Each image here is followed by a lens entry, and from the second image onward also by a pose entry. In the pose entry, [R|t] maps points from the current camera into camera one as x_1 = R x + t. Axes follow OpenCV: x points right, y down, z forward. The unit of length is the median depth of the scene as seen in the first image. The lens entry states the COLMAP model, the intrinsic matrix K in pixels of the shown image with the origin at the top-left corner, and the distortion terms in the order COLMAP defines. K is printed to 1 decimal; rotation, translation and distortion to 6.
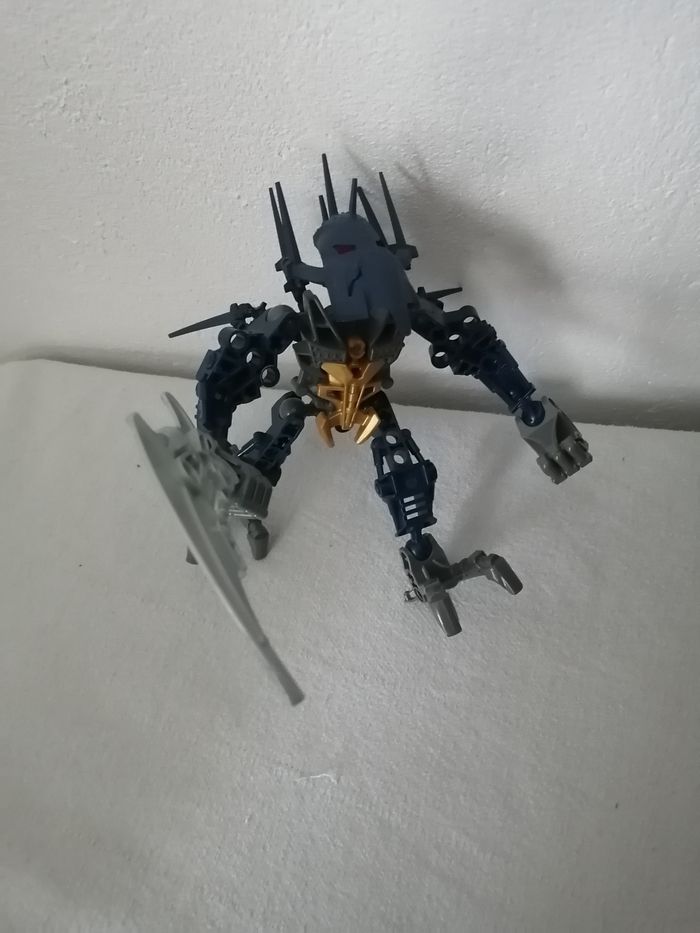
lens RADIAL K [[727.4, 0, 351.5], [0, 727.4, 468.2], [0, 0, 1]] dist [-0.031287, 0.025076]
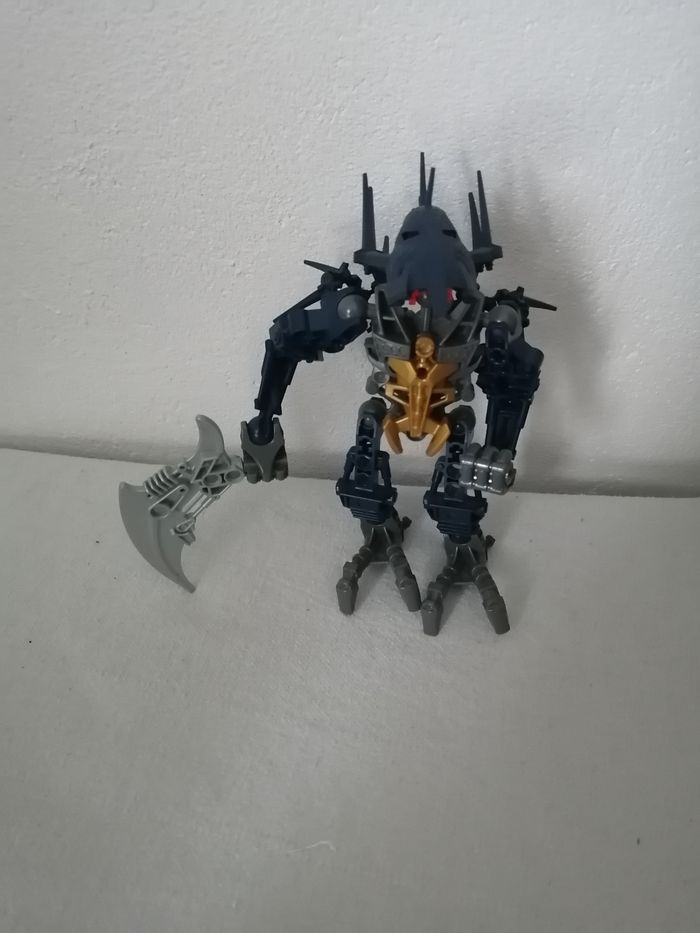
lens RADIAL K [[727.4, 0, 349.8], [0, 727.4, 464.9], [0, 0, 1]] dist [-0.031287, 0.025076]
pose [[0.987576, 0.016246, 0.156298, -0.166903], [0.027356, 0.961679, -0.272810, 0.243664], [-0.154741, 0.273697, 0.949287, 0.021667]]
